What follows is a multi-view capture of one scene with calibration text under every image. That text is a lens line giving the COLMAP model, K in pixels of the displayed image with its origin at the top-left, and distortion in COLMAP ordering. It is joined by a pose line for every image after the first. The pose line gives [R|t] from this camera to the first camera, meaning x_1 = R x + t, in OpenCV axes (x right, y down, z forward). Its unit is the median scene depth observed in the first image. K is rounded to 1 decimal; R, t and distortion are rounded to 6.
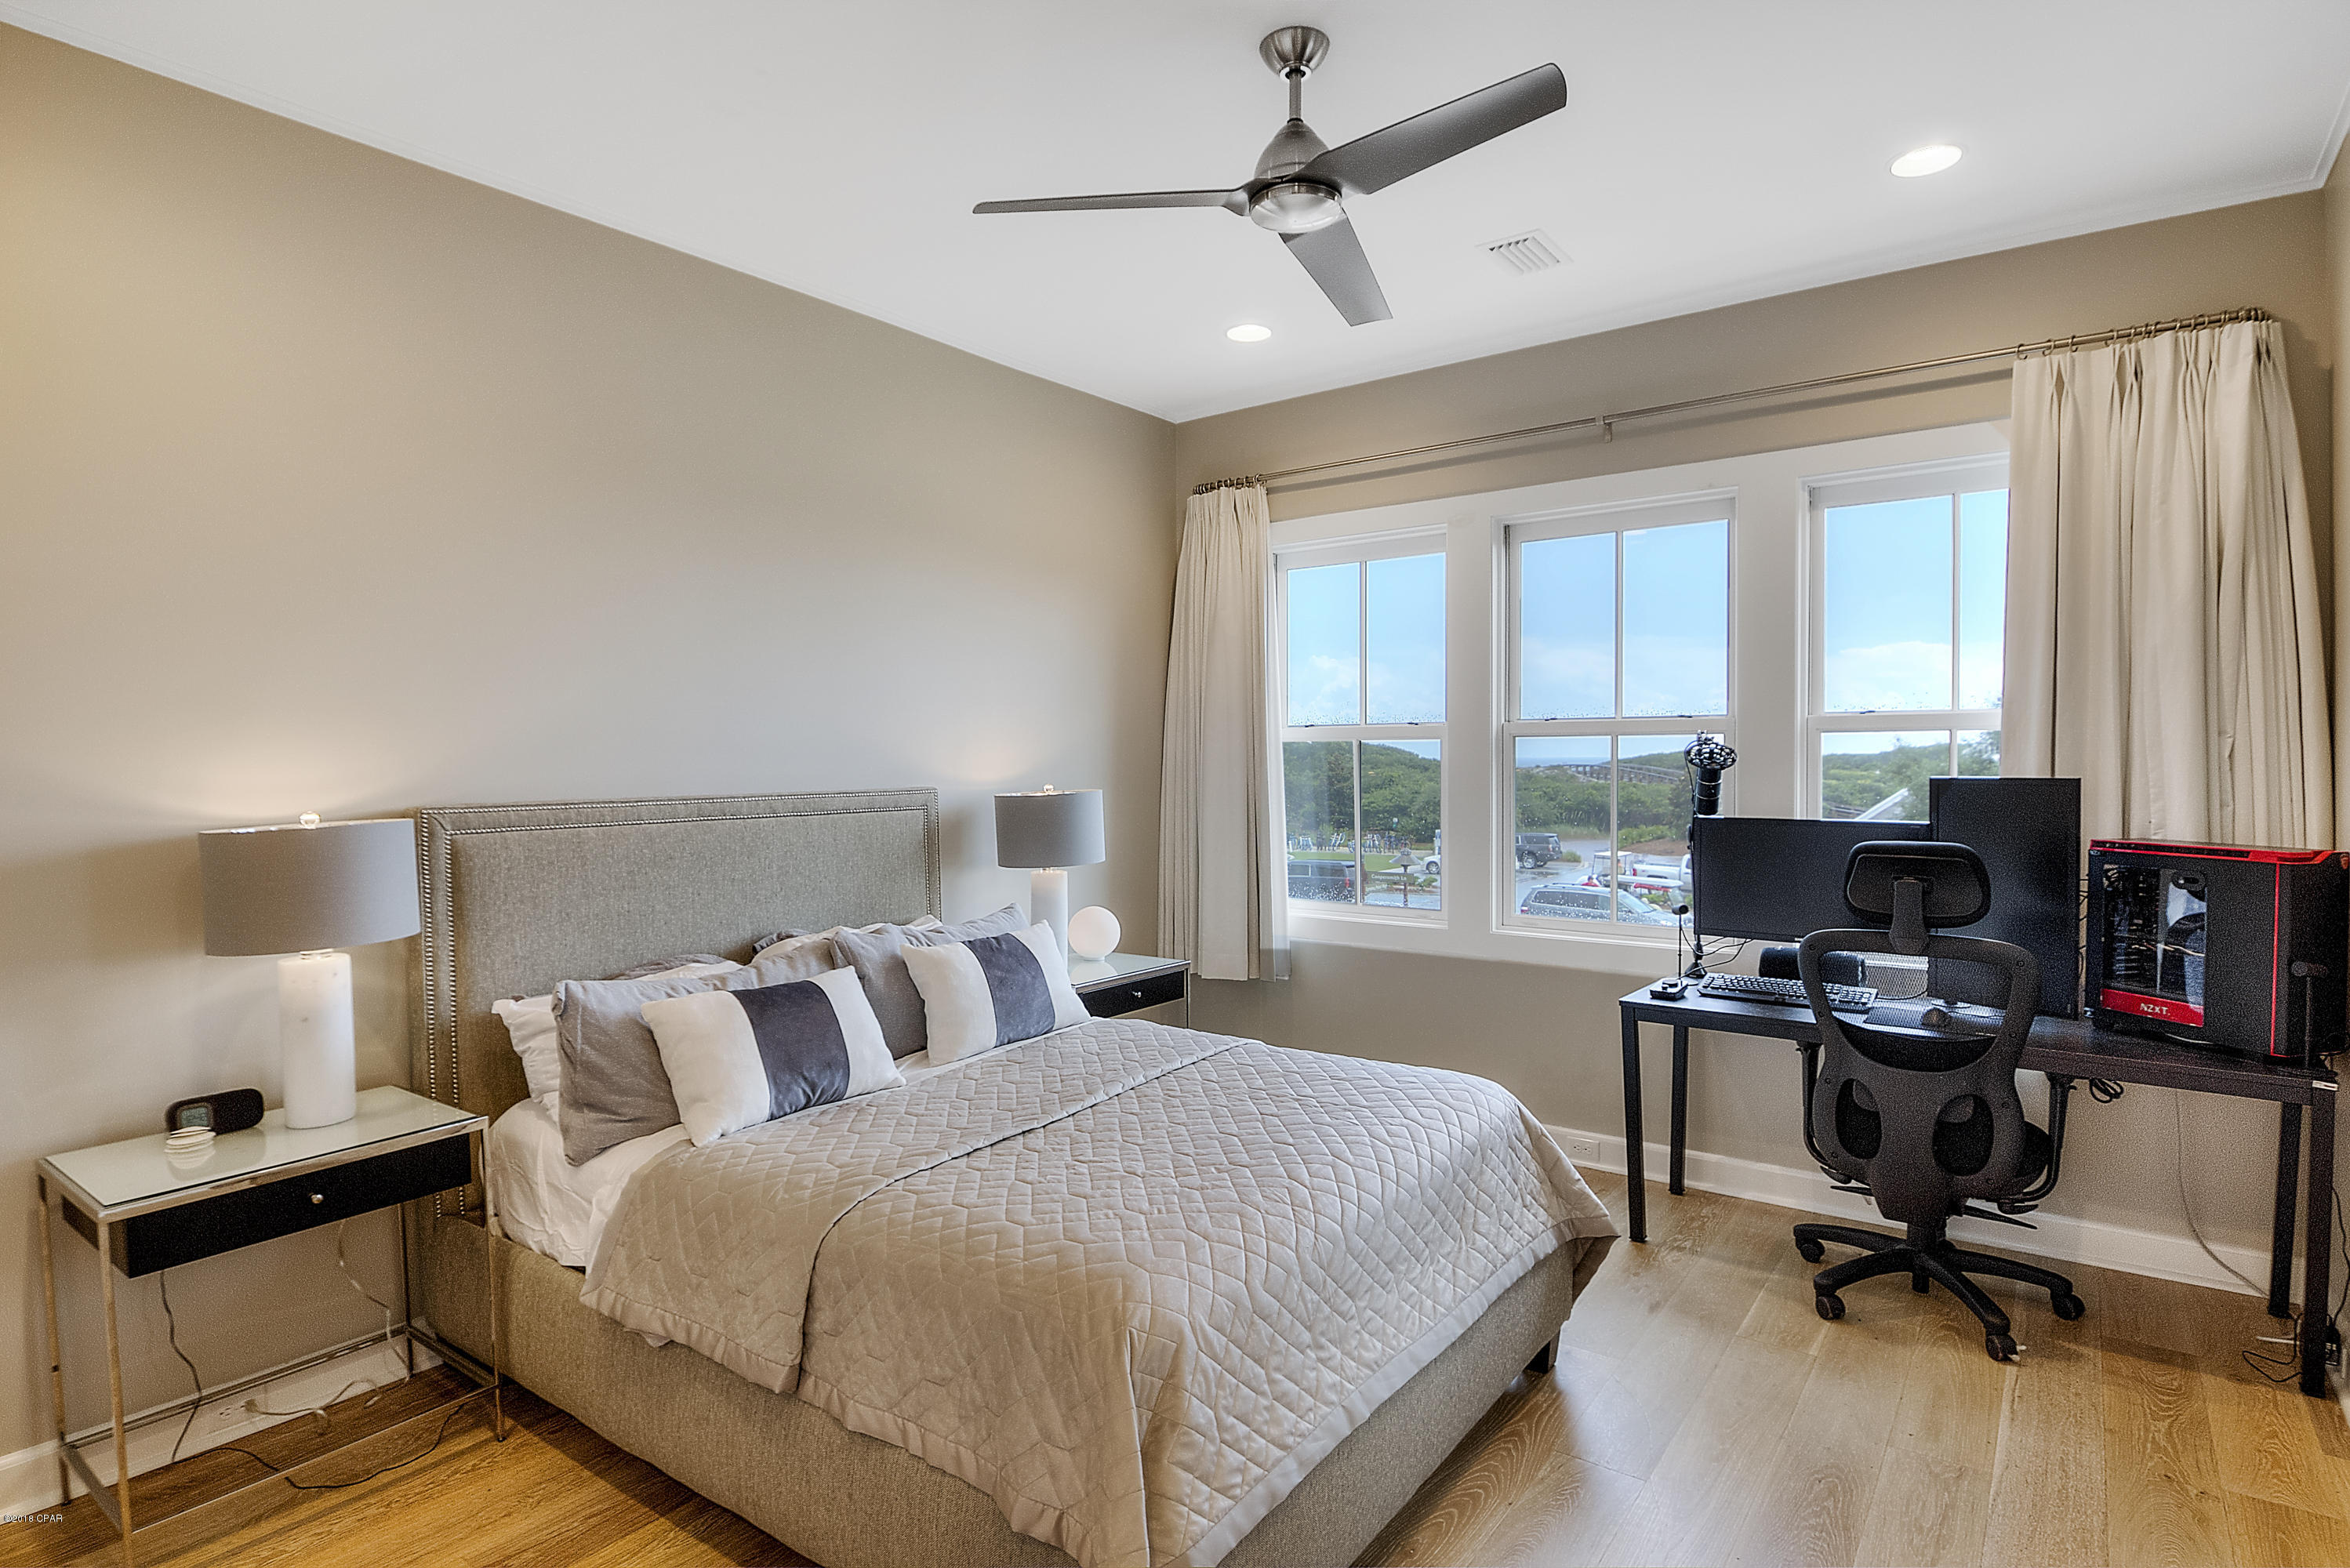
lens RADIAL K [[1190.4, 0, 1175.0], [0, 1190.4, 784.0], [0, 0, 1]] dist [0.000656, -0.000204]
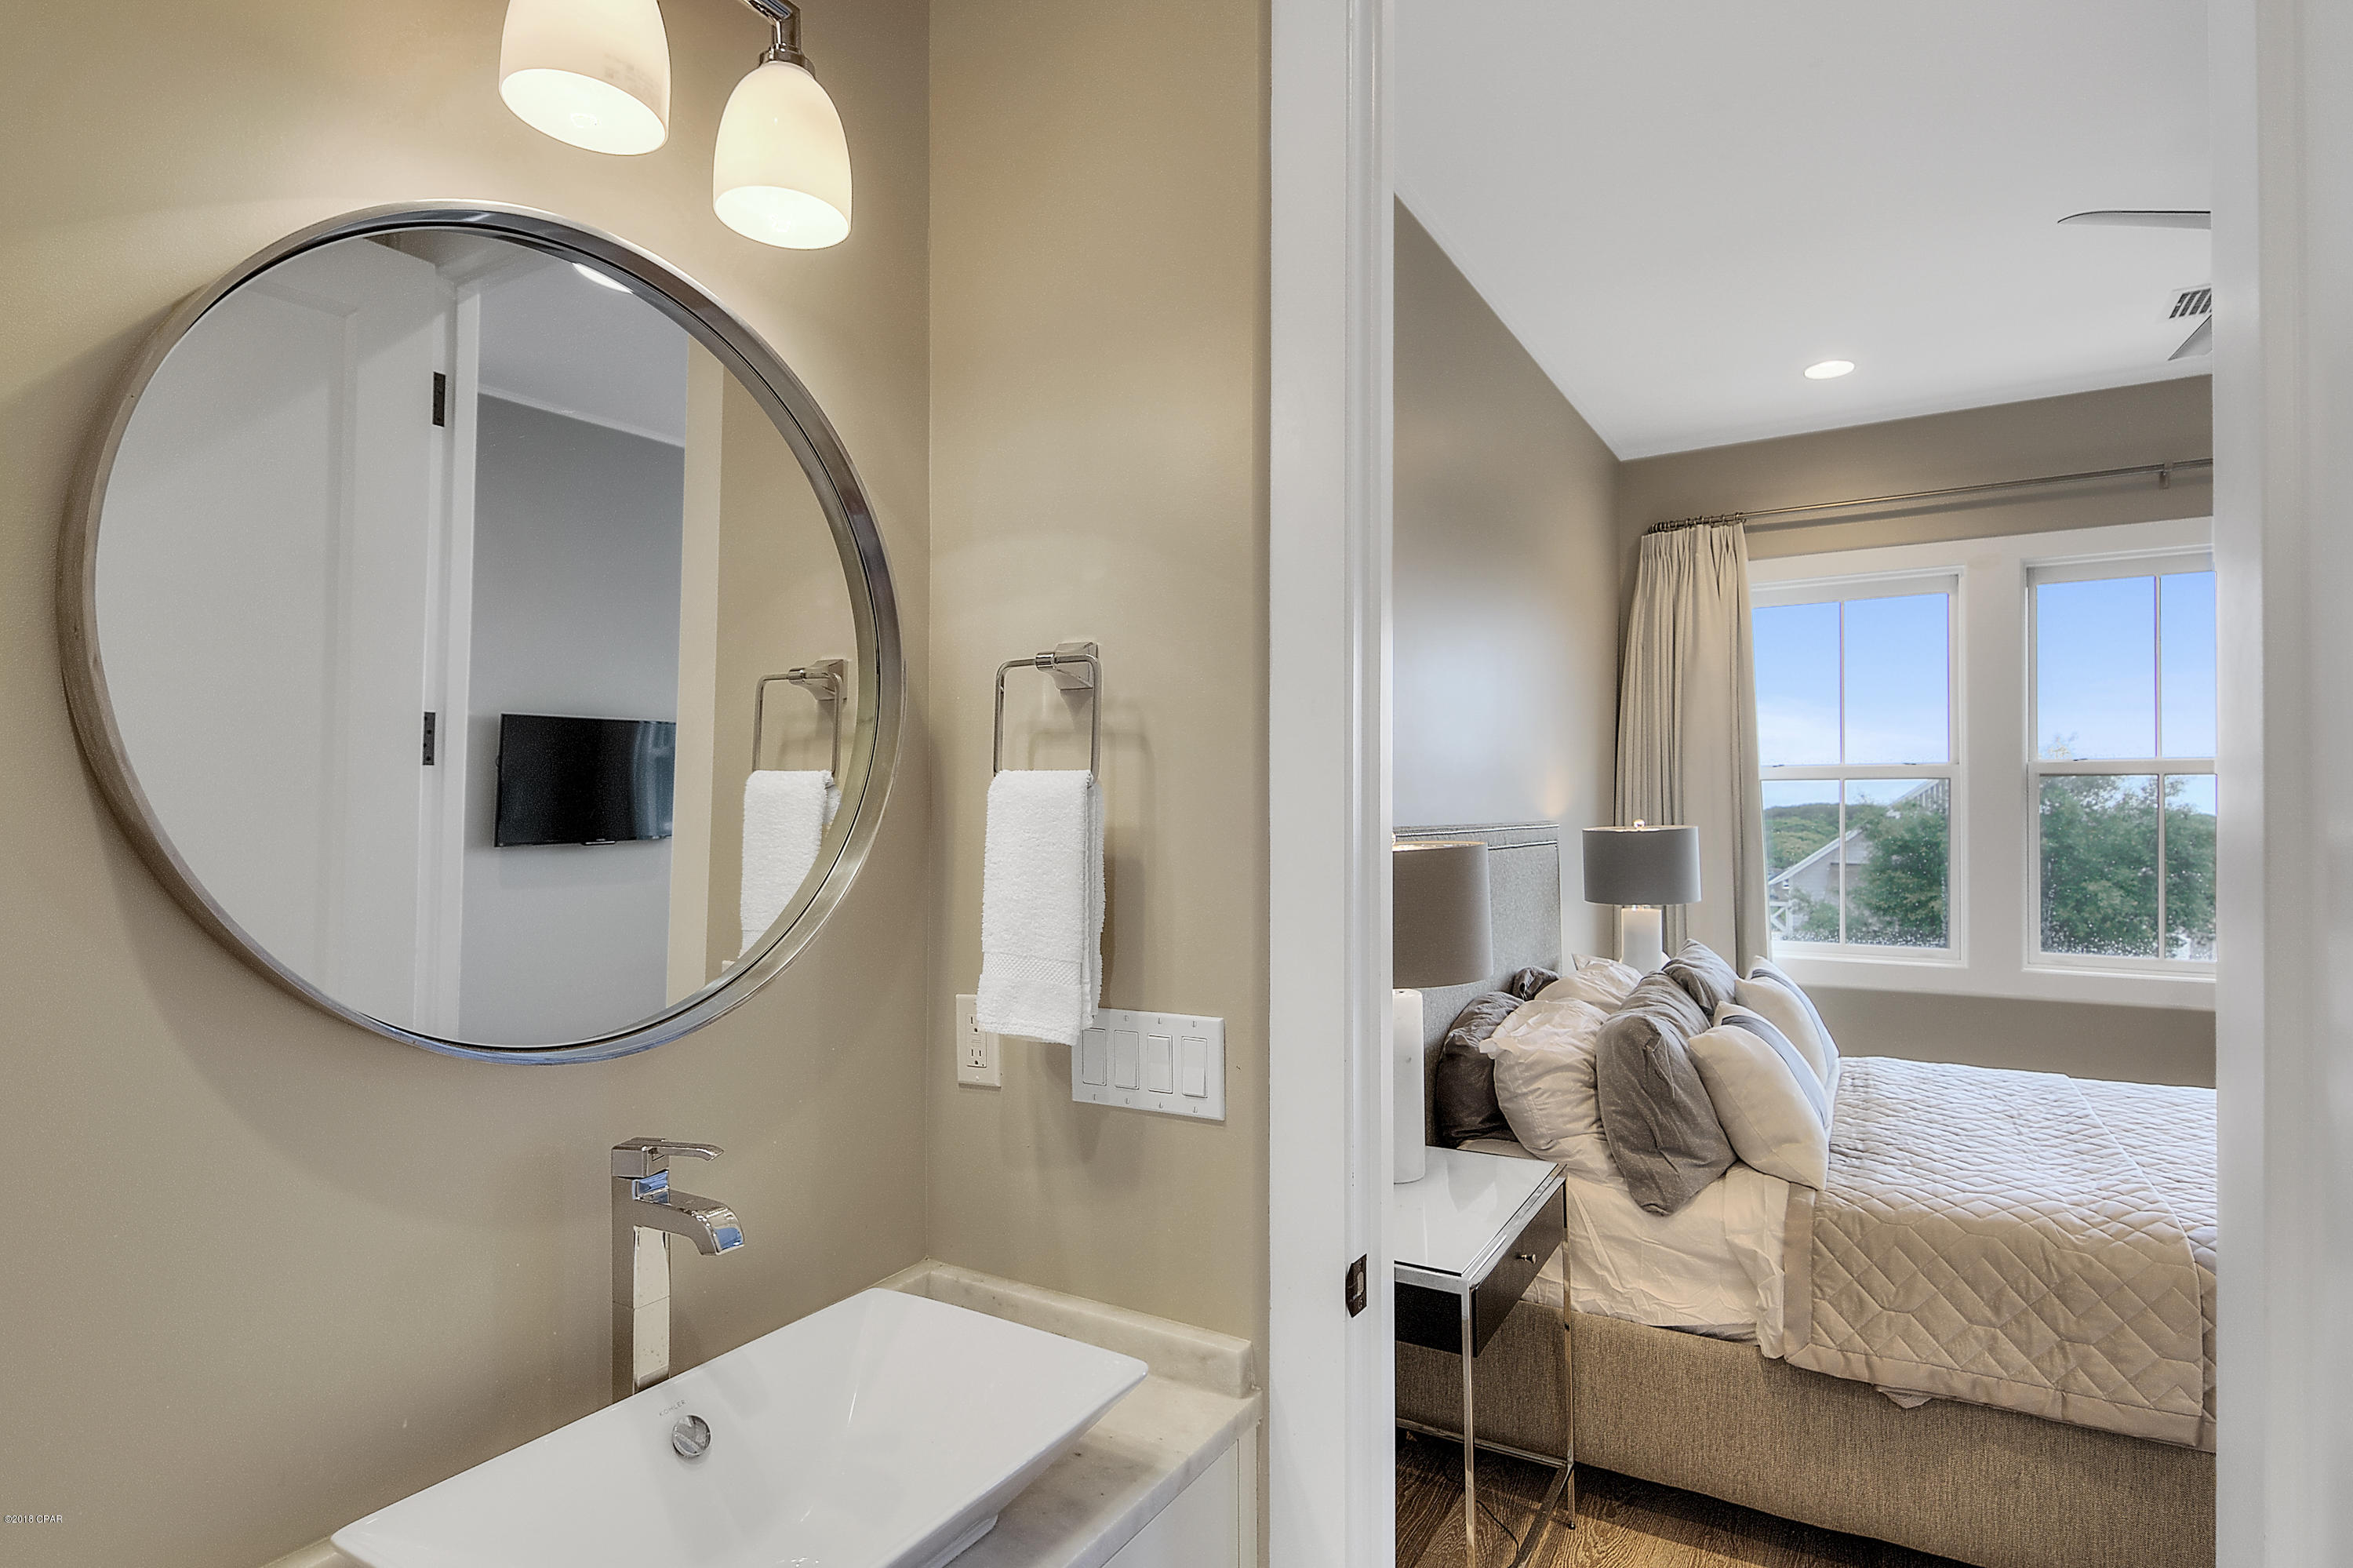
lens RADIAL K [[1206.4, 0, 1176.5], [0, 1206.4, 784.0], [0, 0, 1]] dist [0.001733, -0.000993]
pose [[0.995729, 0.007259, 0.092042, -0.565600], [-0.002886, 0.998865, -0.047553, 0.018814], [-0.092283, 0.047085, 0.994619, 0.051564]]
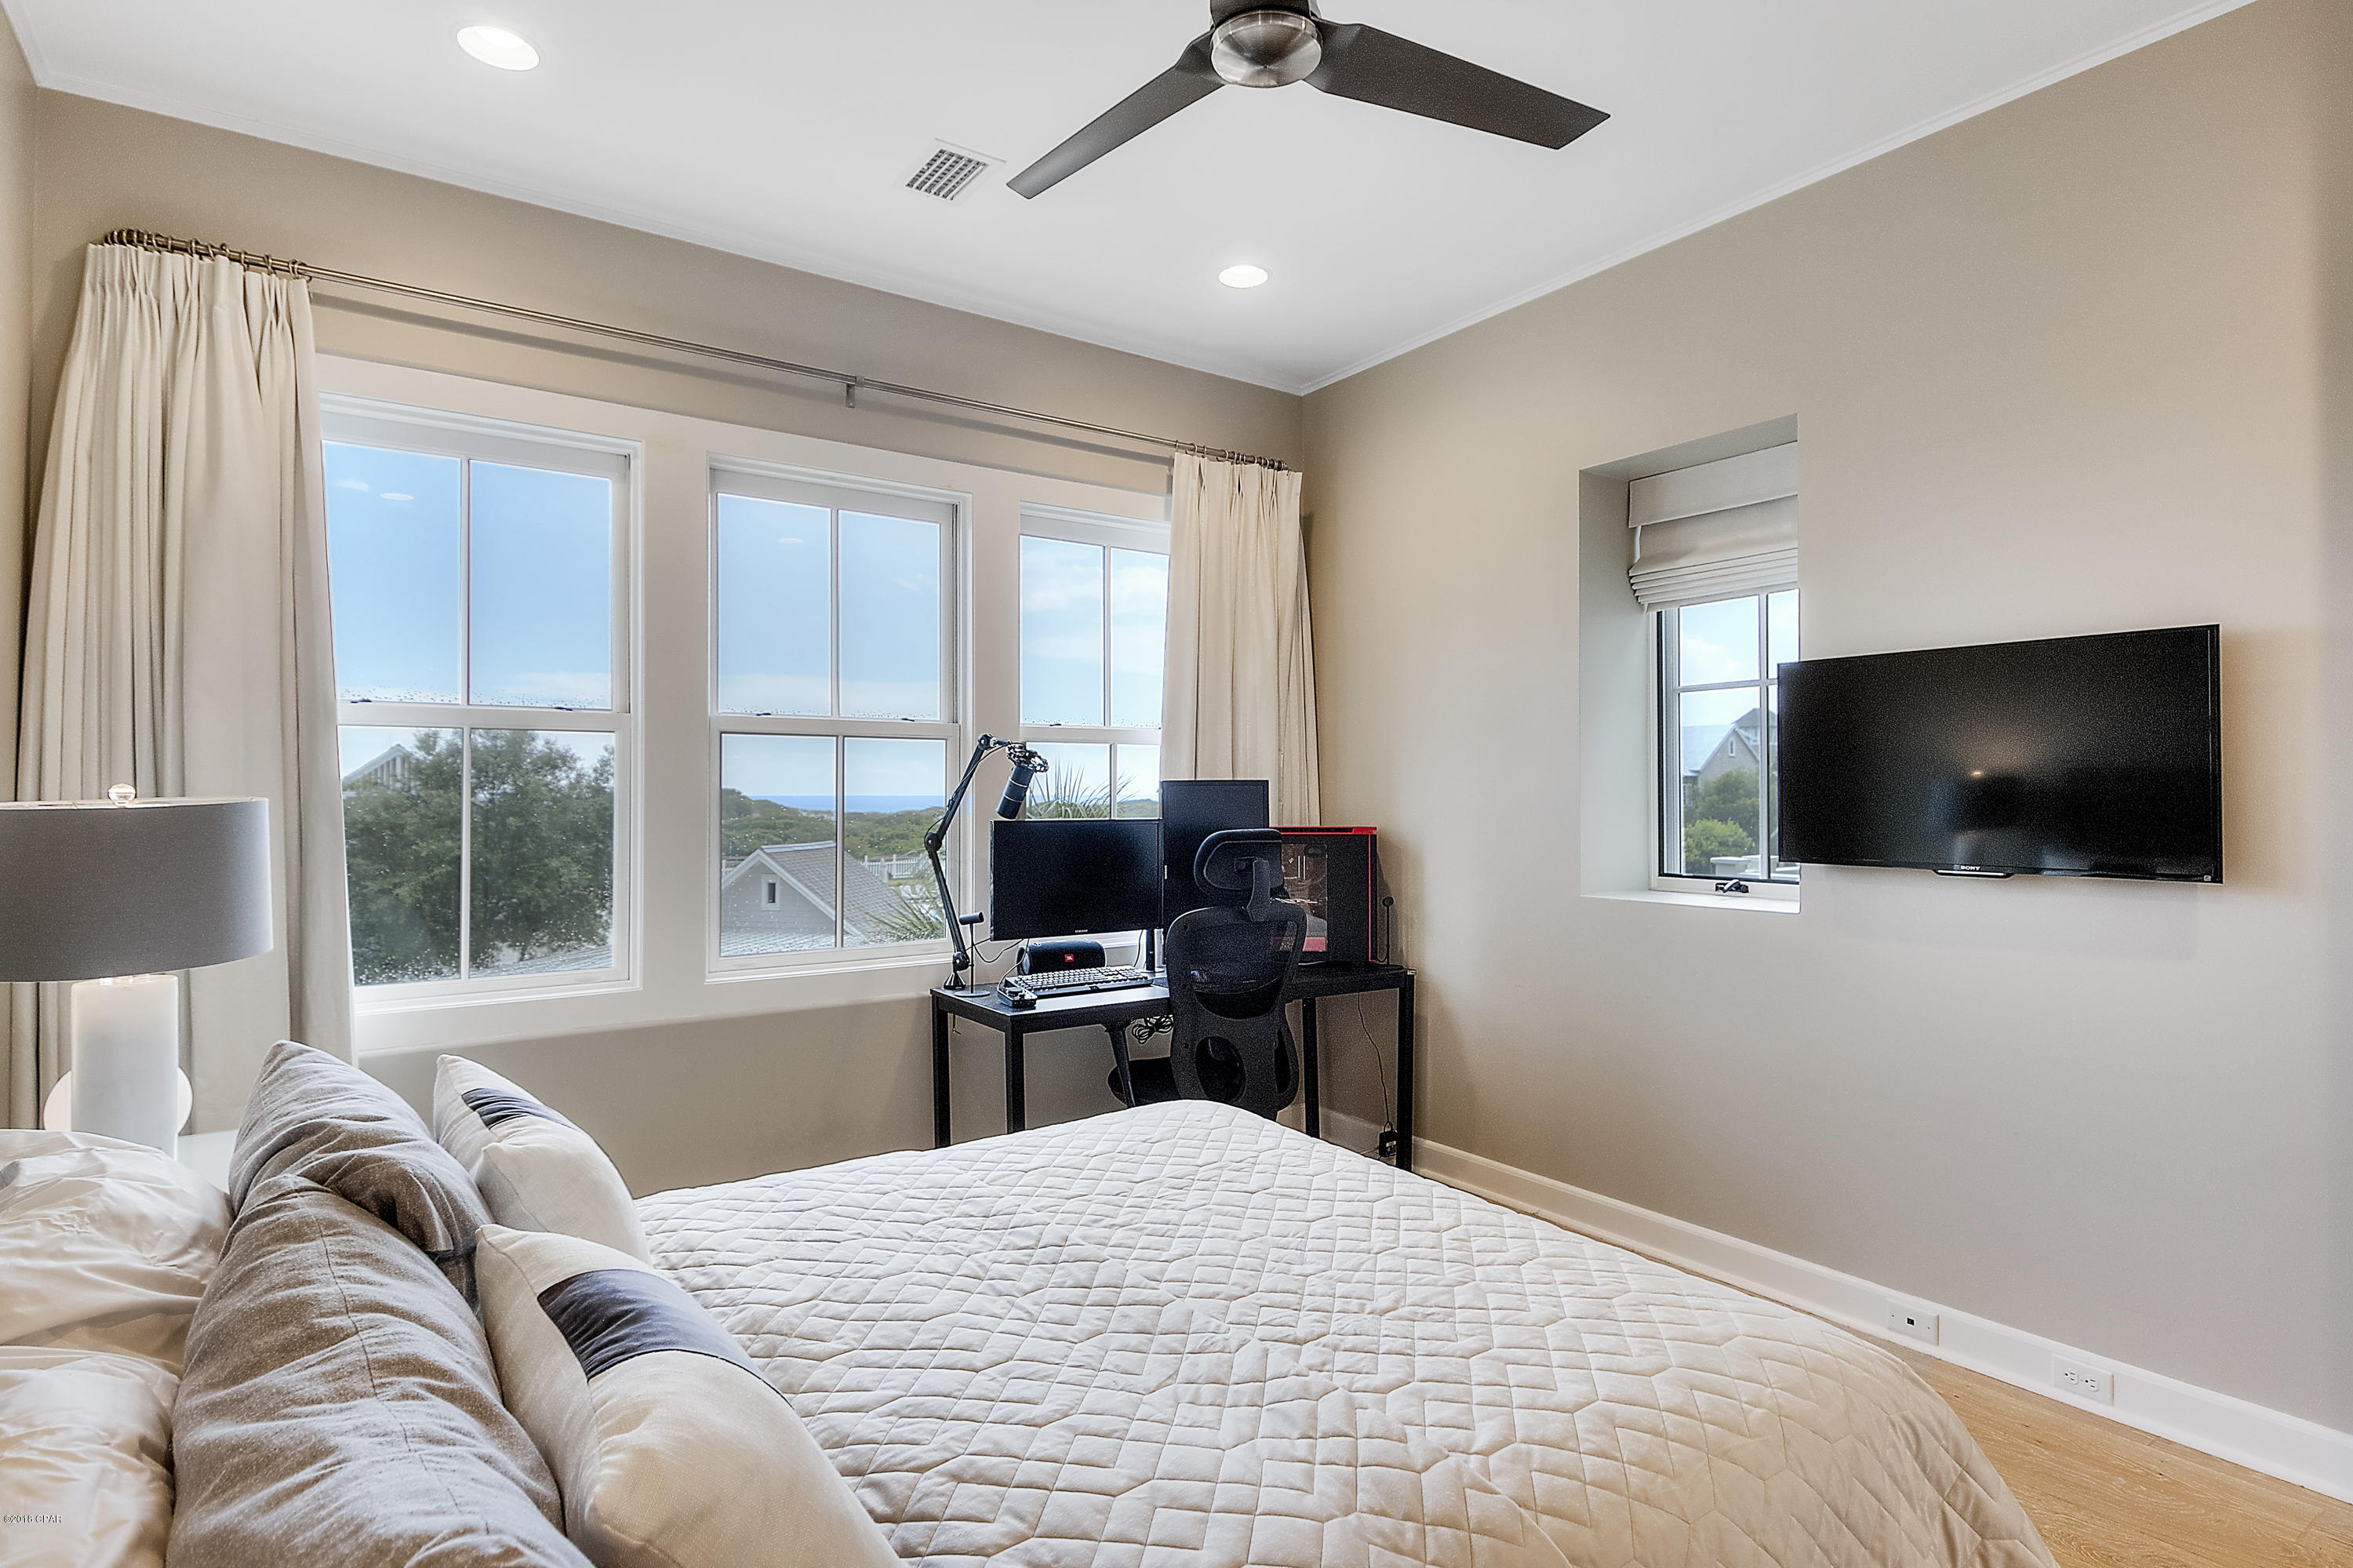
lens RADIAL K [[1206.4, 0, 1176.5], [0, 1206.4, 784.0], [0, 0, 1]] dist [0.001733, -0.000993]
pose [[0.318457, 0.012165, 0.947859, -0.401708], [0.021572, 0.999566, -0.020076, 0.018130], [-0.947692, 0.026840, 0.318057, 0.477156]]
